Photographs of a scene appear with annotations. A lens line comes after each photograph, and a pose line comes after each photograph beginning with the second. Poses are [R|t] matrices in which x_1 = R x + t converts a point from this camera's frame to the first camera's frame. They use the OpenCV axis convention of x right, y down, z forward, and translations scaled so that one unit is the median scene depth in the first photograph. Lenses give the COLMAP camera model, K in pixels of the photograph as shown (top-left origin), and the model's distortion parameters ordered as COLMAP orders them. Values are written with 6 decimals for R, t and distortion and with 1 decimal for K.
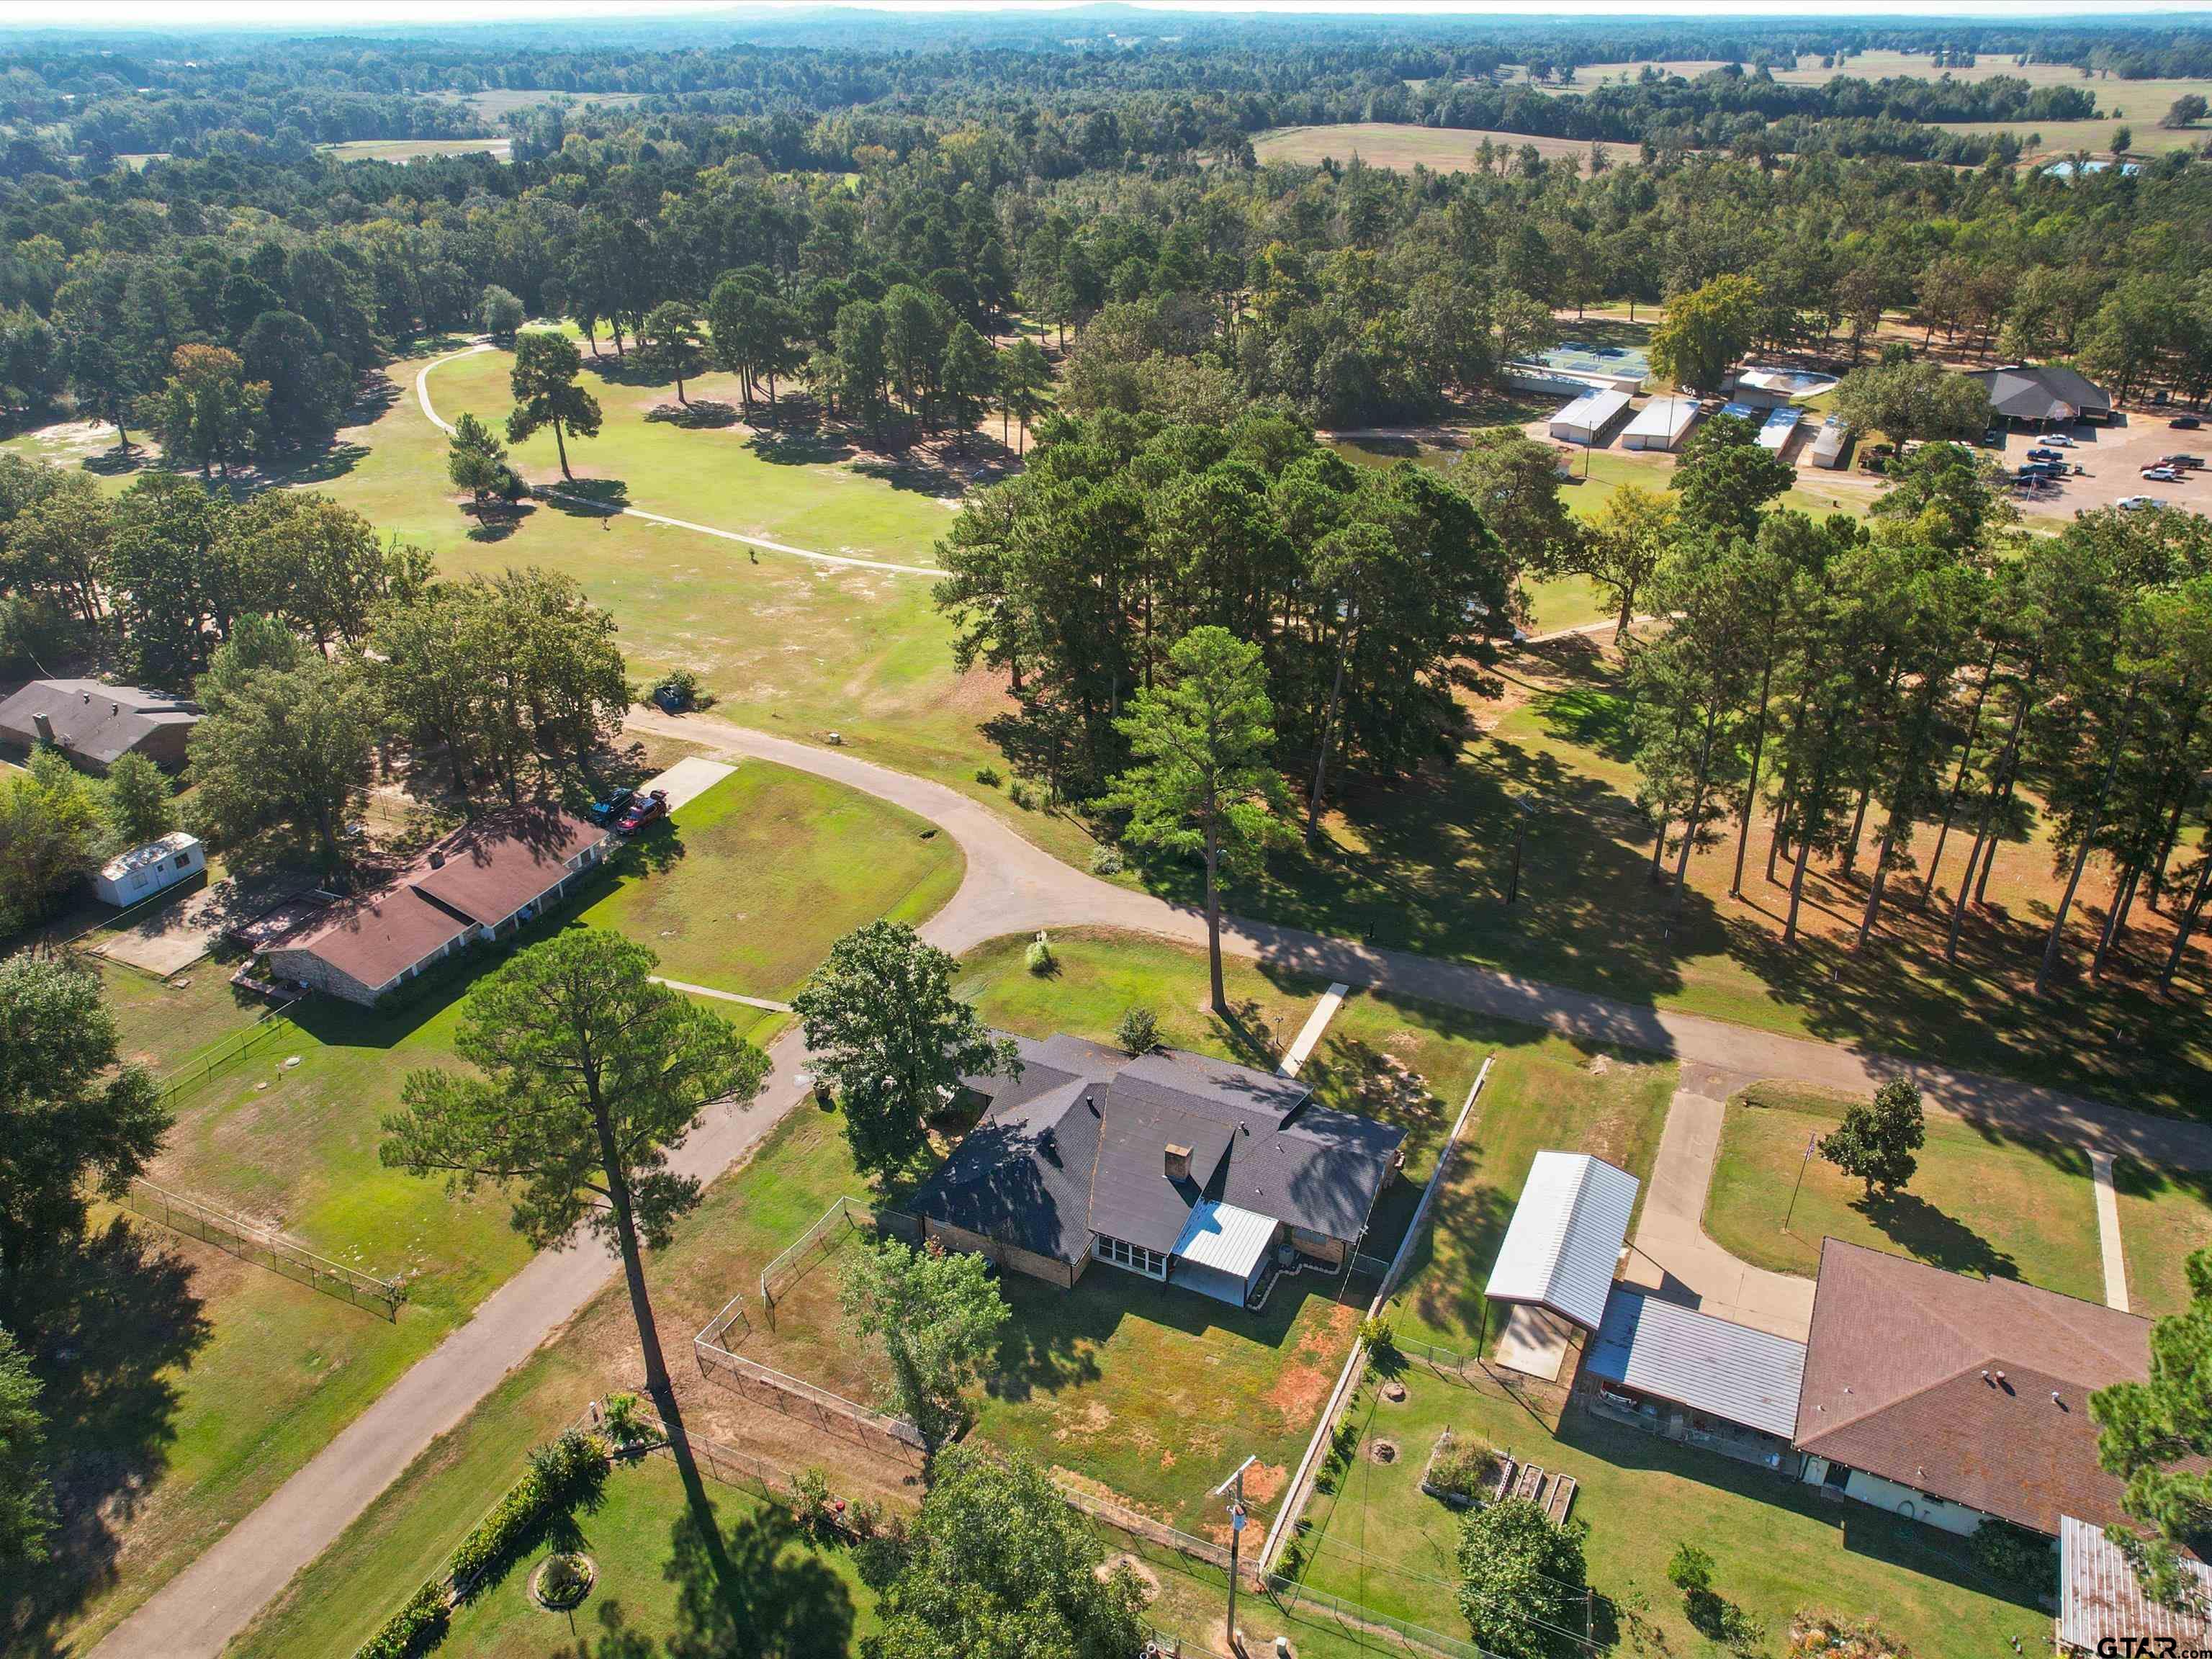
lens RADIAL K [[1602.5, 0, 1112.2], [0, 1602.5, 822.4], [0, 0, 1]] dist [-0.083324, 0.079666]
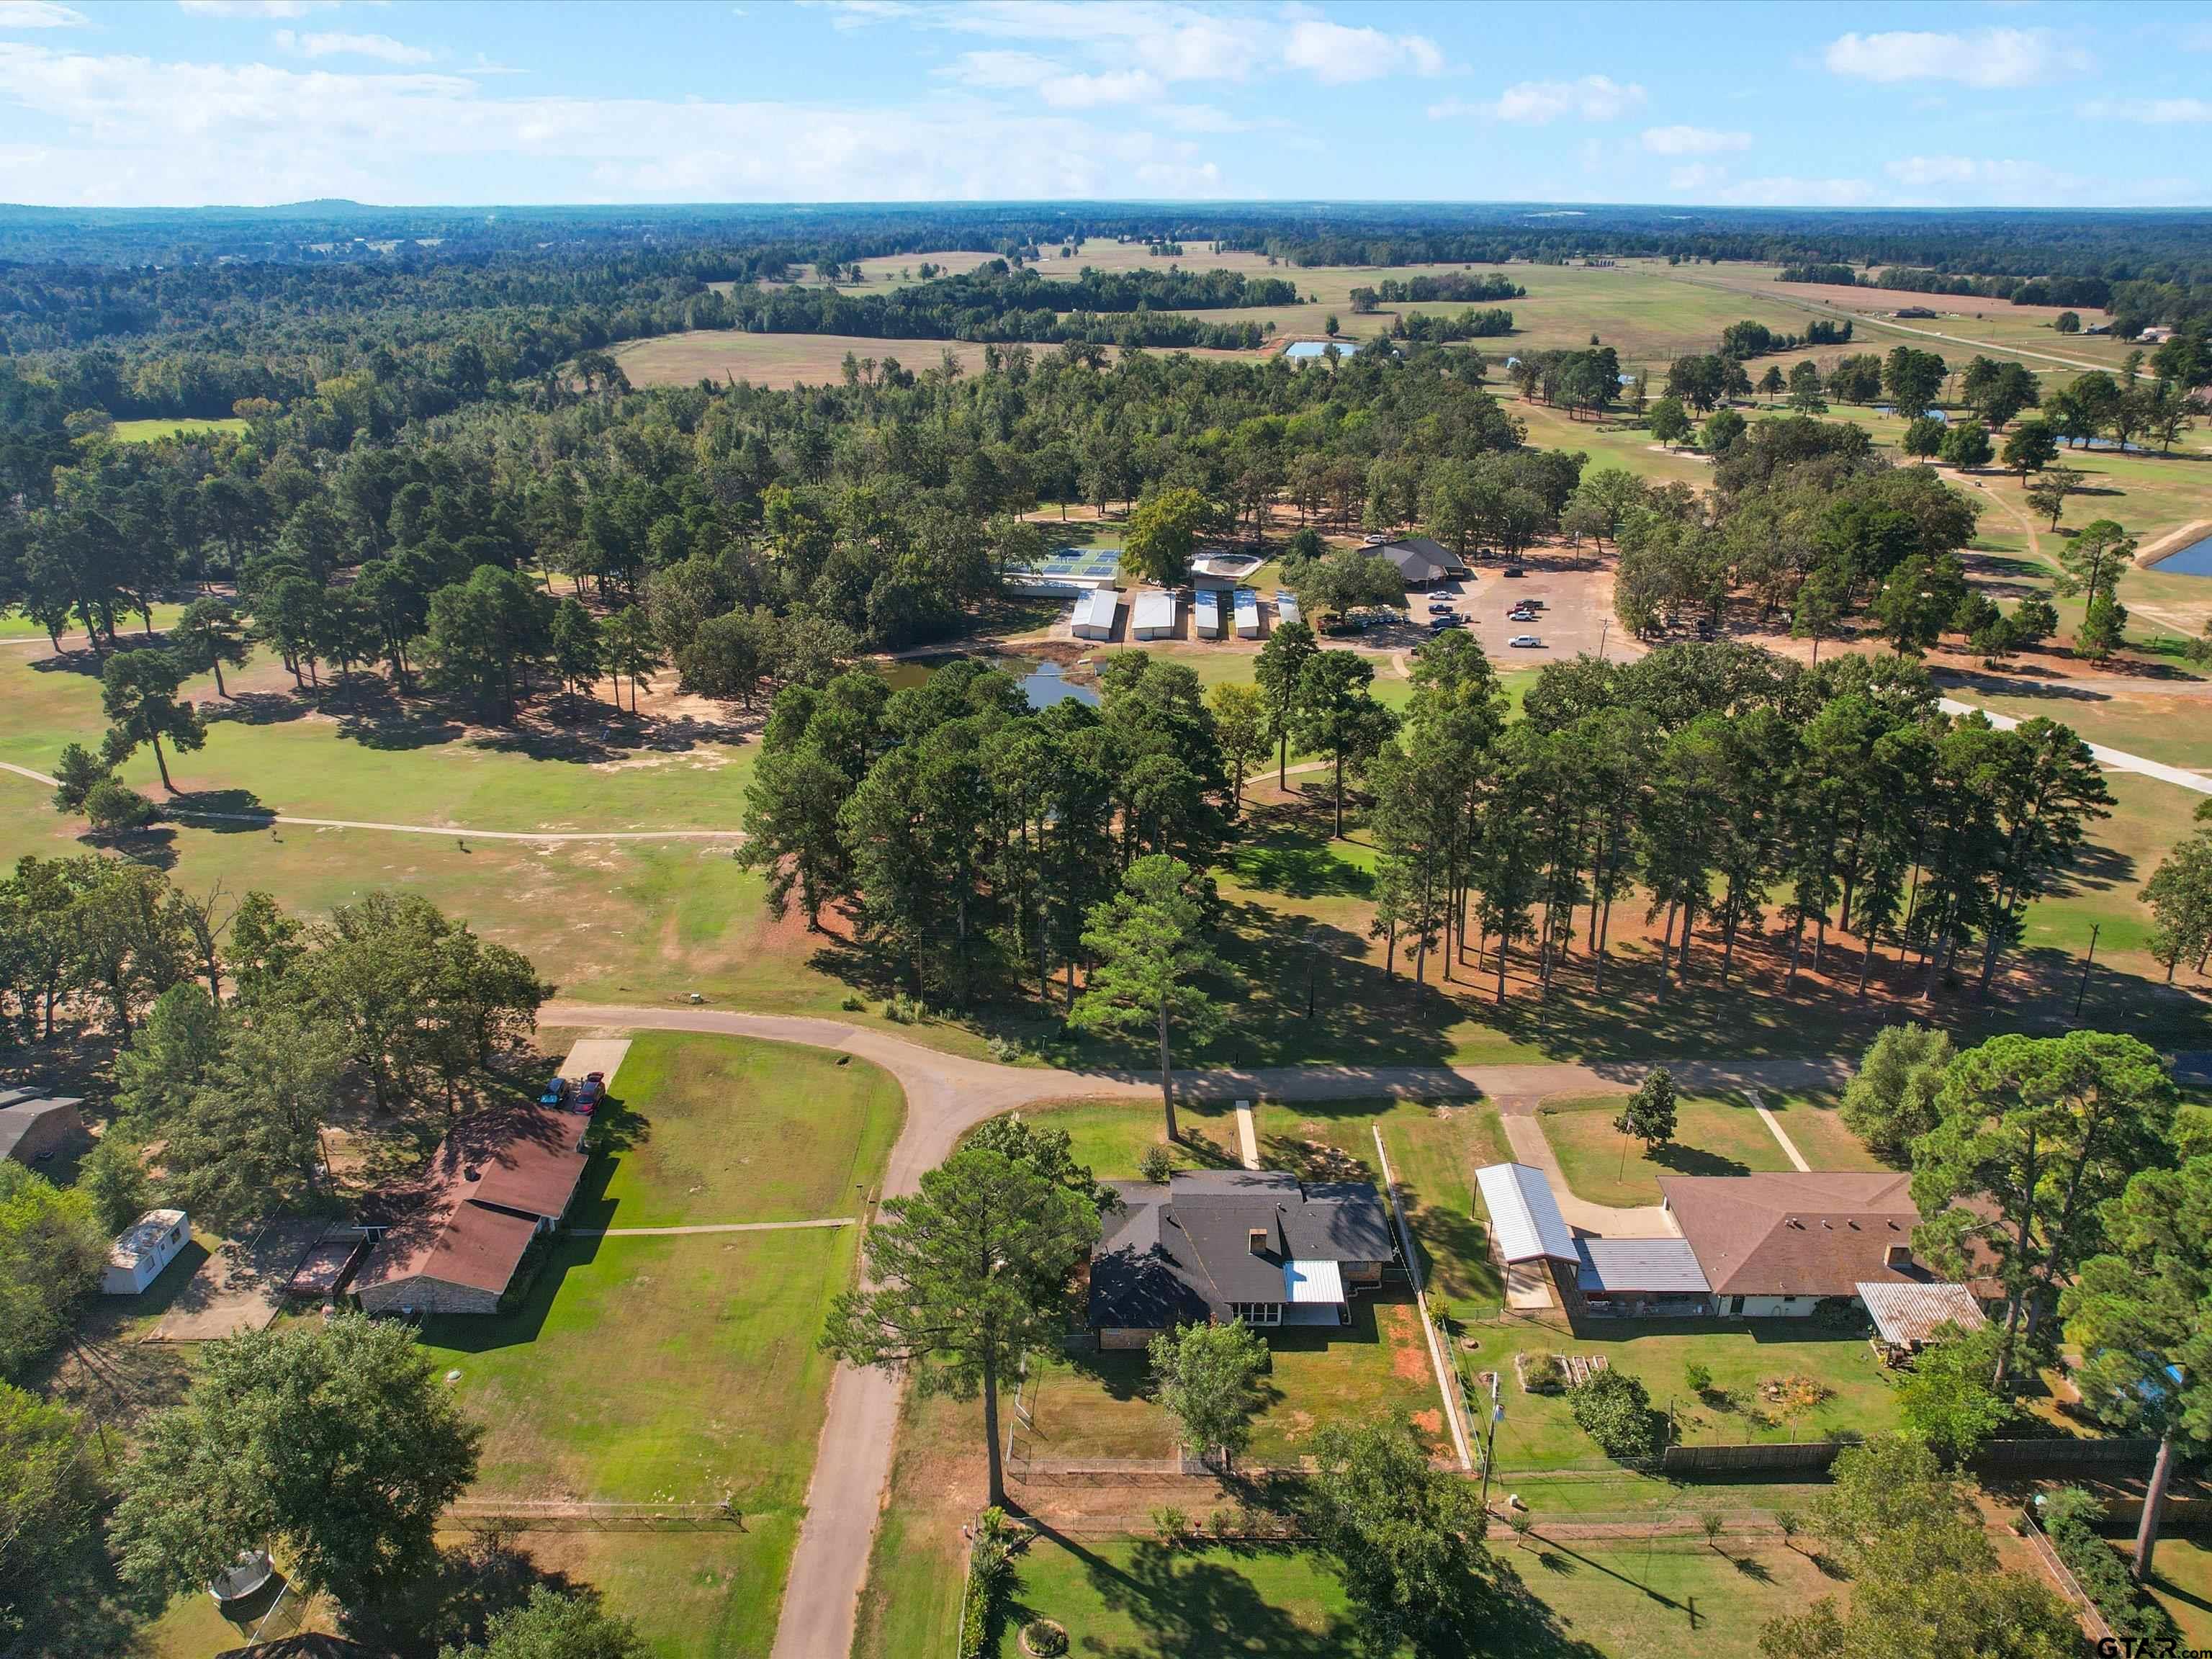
lens RADIAL K [[1625.0, 0, 1109.7], [0, 1625.0, 817.8], [0, 0, 1]] dist [-0.081714, 0.076320]
pose [[0.906001, -0.151567, 0.395208, -0.433068], [0.192620, 0.979045, -0.066099, -0.058262], [-0.376908, 0.136011, 0.916210, -0.212112]]
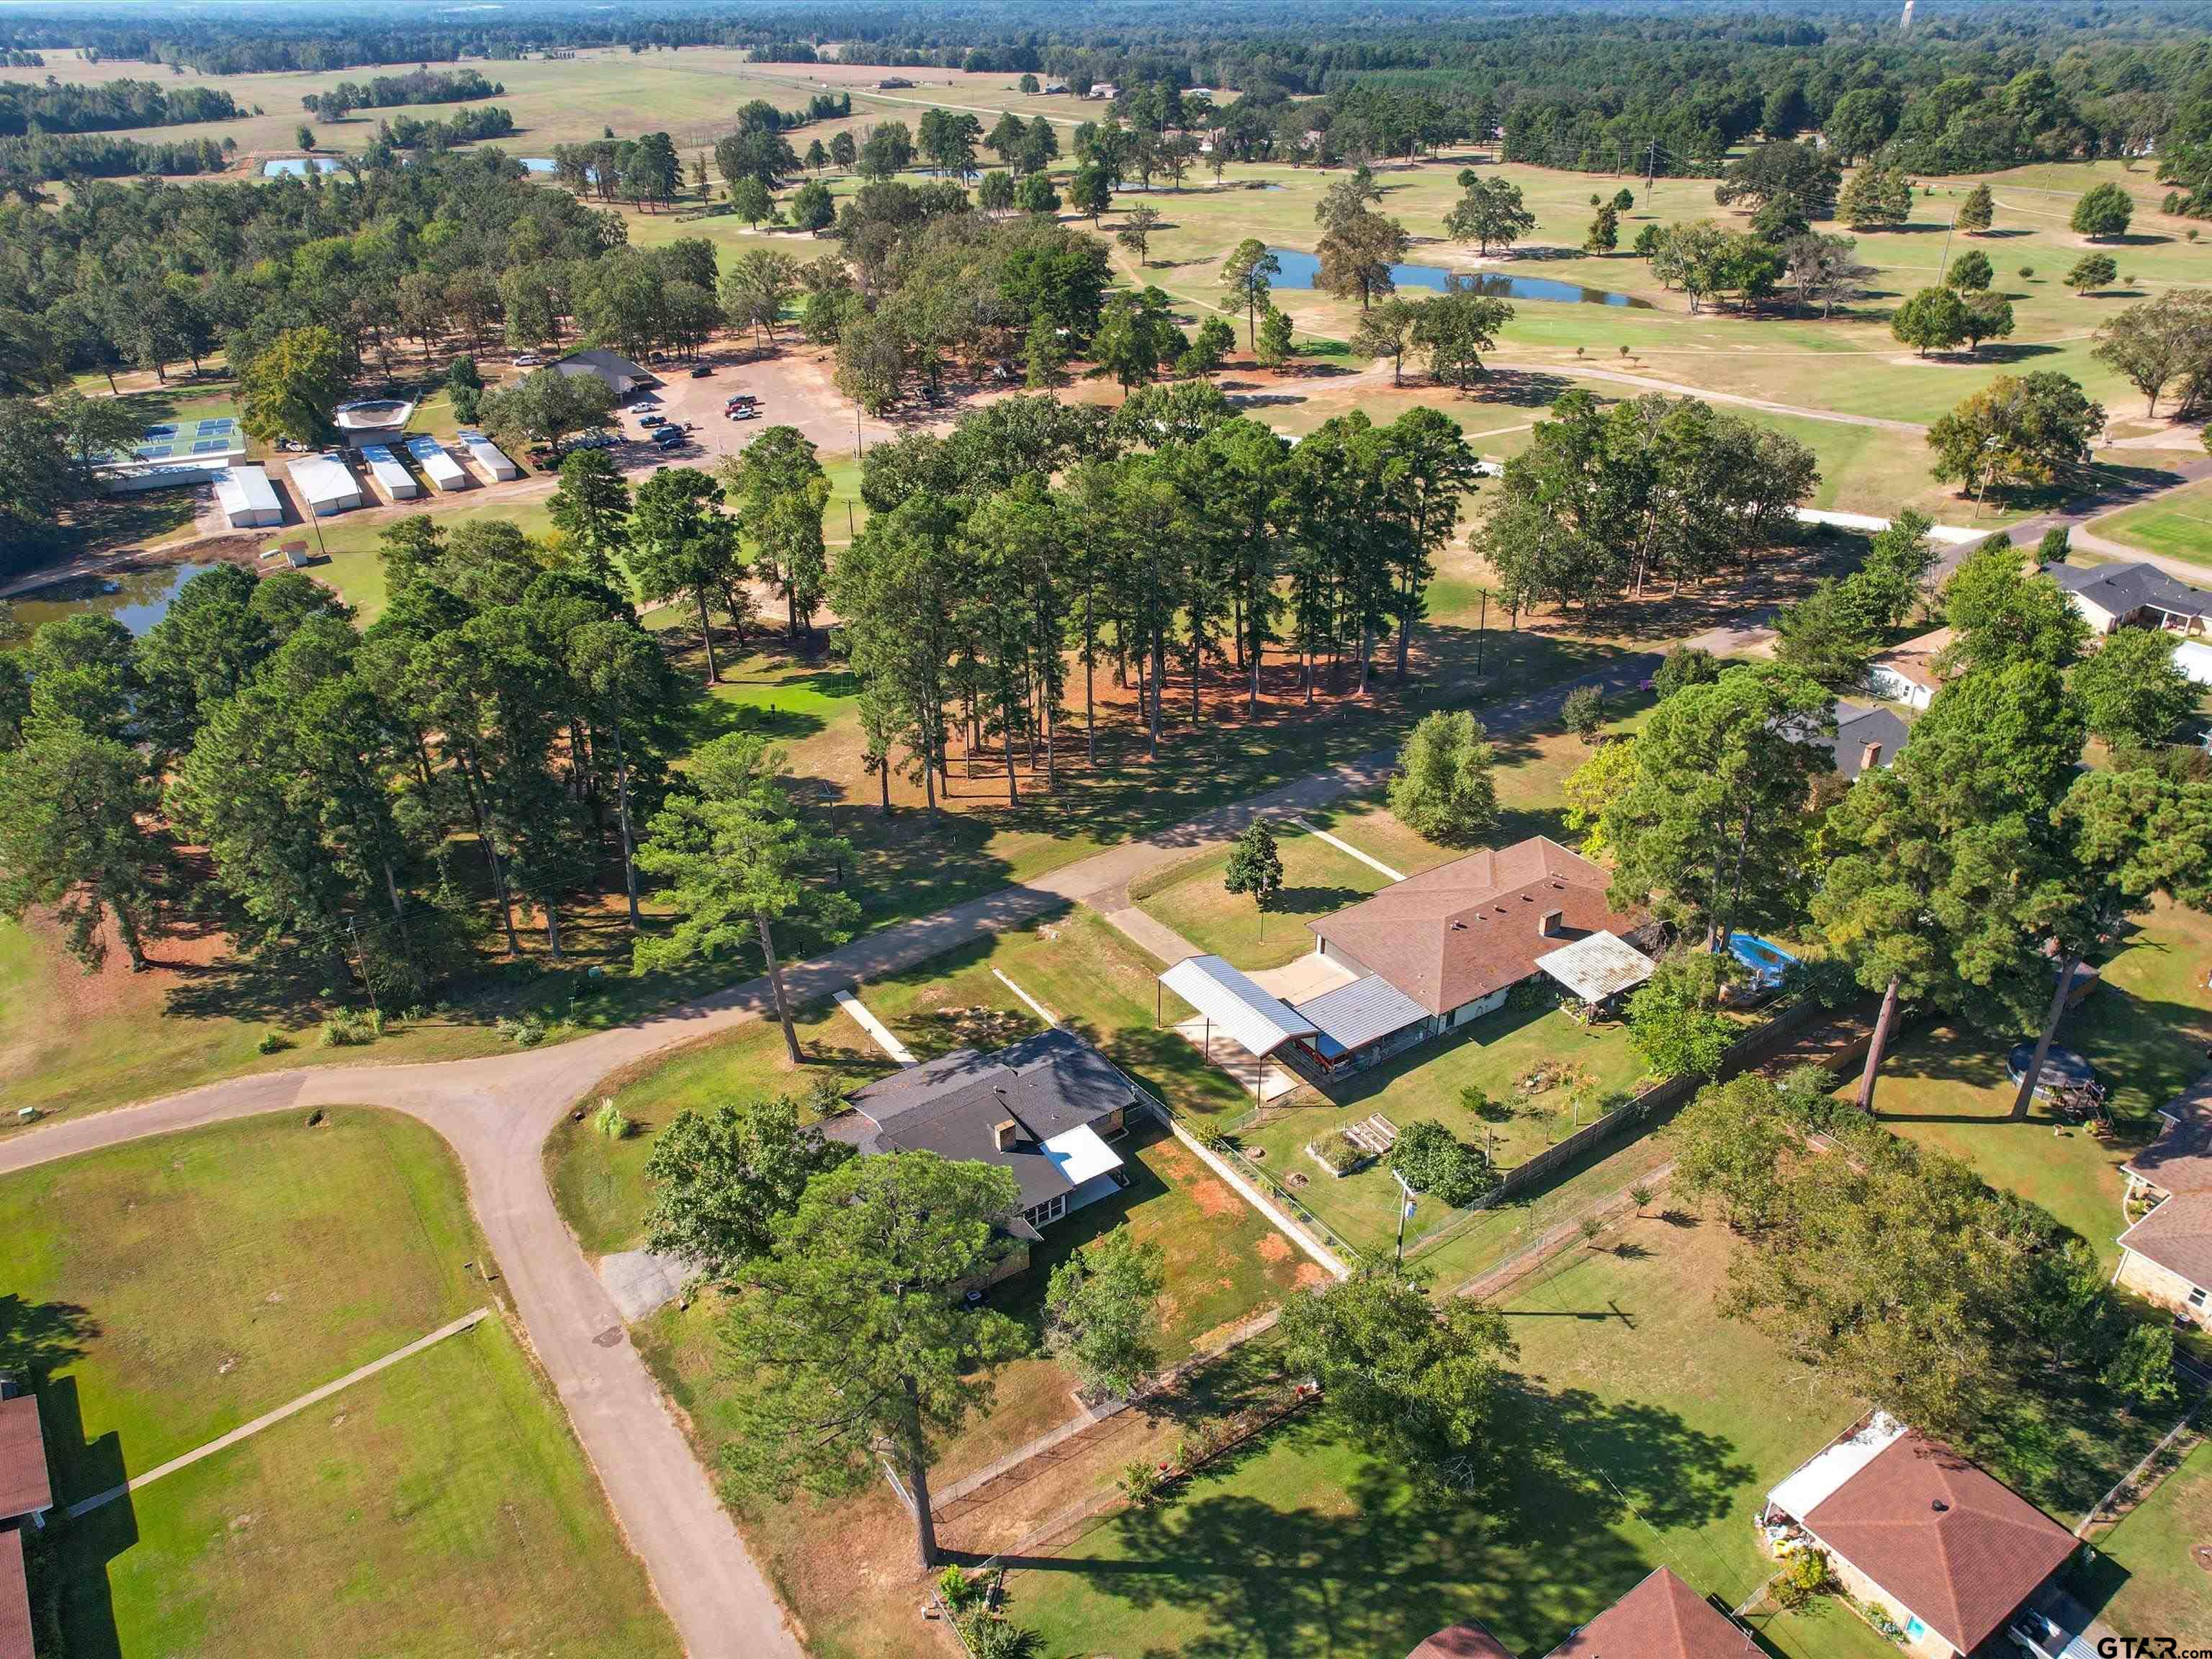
lens RADIAL K [[1602.5, 0, 1112.2], [0, 1602.5, 822.4], [0, 0, 1]] dist [-0.083324, 0.079666]
pose [[0.500666, -0.411507, 0.761575, -0.552200], [0.405420, 0.888795, 0.213722, -0.163492], [-0.764832, 0.201754, 0.611823, 0.125792]]
